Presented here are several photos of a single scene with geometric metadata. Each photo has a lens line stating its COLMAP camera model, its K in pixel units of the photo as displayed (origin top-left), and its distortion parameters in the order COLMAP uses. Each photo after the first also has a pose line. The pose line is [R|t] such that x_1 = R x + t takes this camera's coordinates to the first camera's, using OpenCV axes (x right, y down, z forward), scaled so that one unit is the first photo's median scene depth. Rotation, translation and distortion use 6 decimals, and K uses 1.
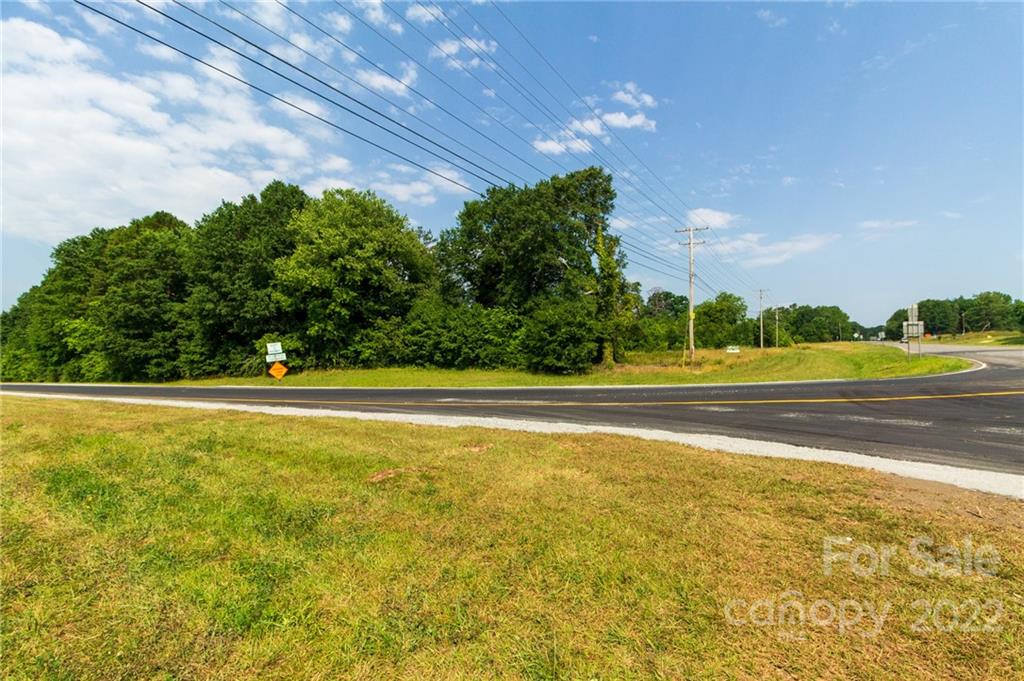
lens RADIAL K [[480.3, 0, 512.0], [0, 480.3, 340.5], [0, 0, 1]] dist [-0.001334, -0.000471]
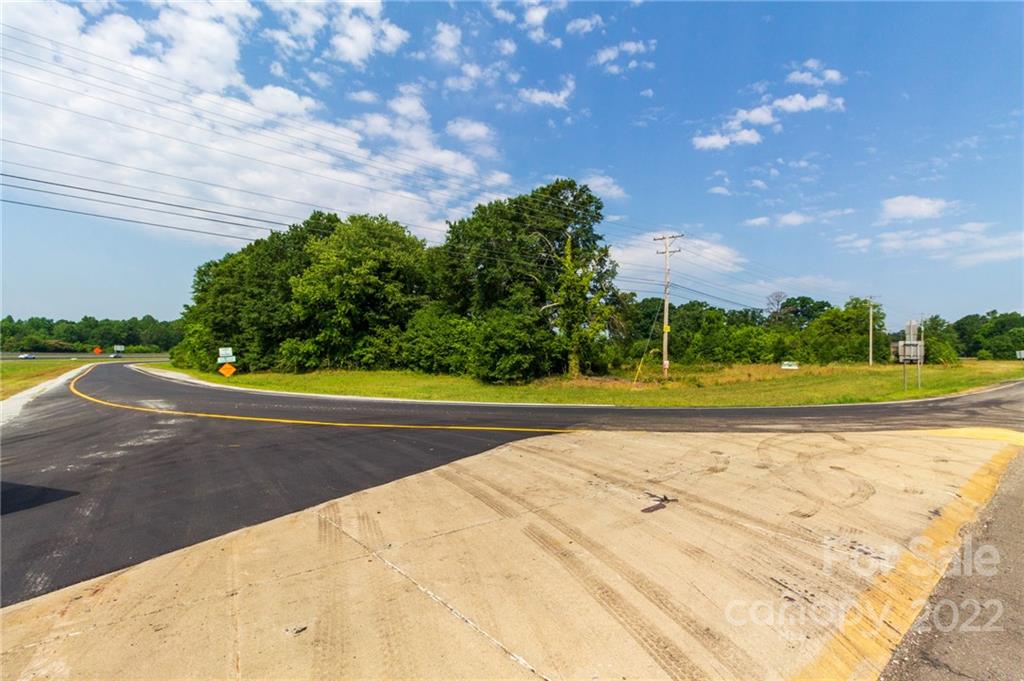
lens RADIAL K [[473.5, 0, 512.0], [0, 473.5, 340.5], [0, 0, 1]] dist [0.002409, -0.000694]
pose [[0.950525, 0.022322, -0.309844, 0.363767], [-0.024946, 0.999679, -0.004508, -0.016251], [0.309644, 0.012014, 0.950777, 0.028514]]
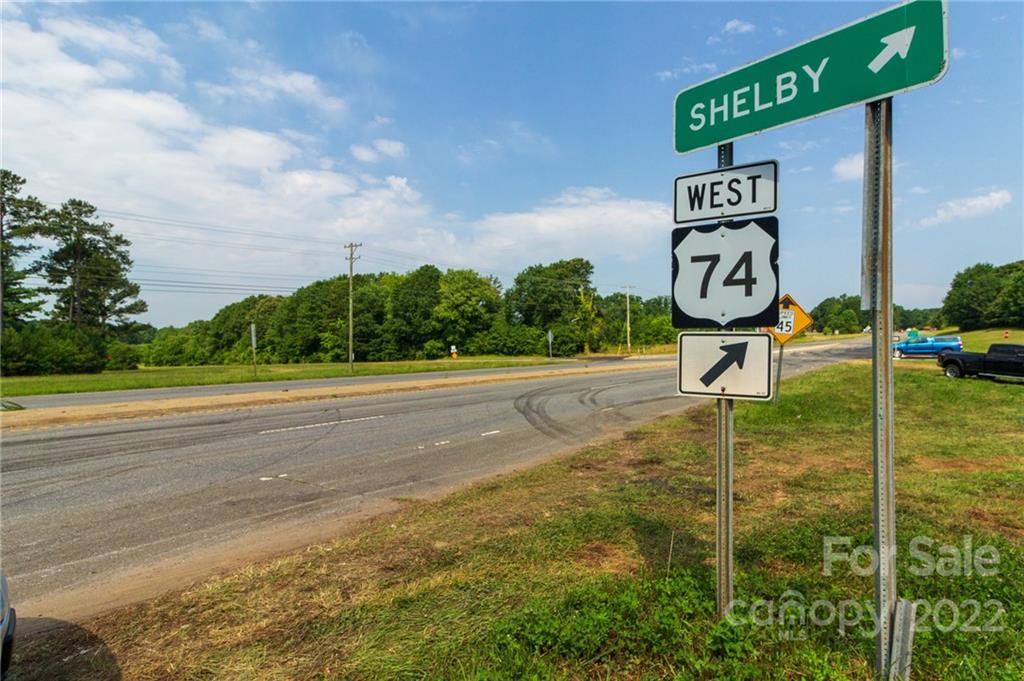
lens RADIAL K [[580.1, 0, 512.0], [0, 580.1, 340.5], [0, 0, 1]] dist [0.065560, 0.000037]
pose [[0.994679, -0.008374, -0.102681, 0.130844], [0.010386, 0.999764, 0.019075, -0.054838], [0.102497, -0.020040, 0.994531, -1.474536]]
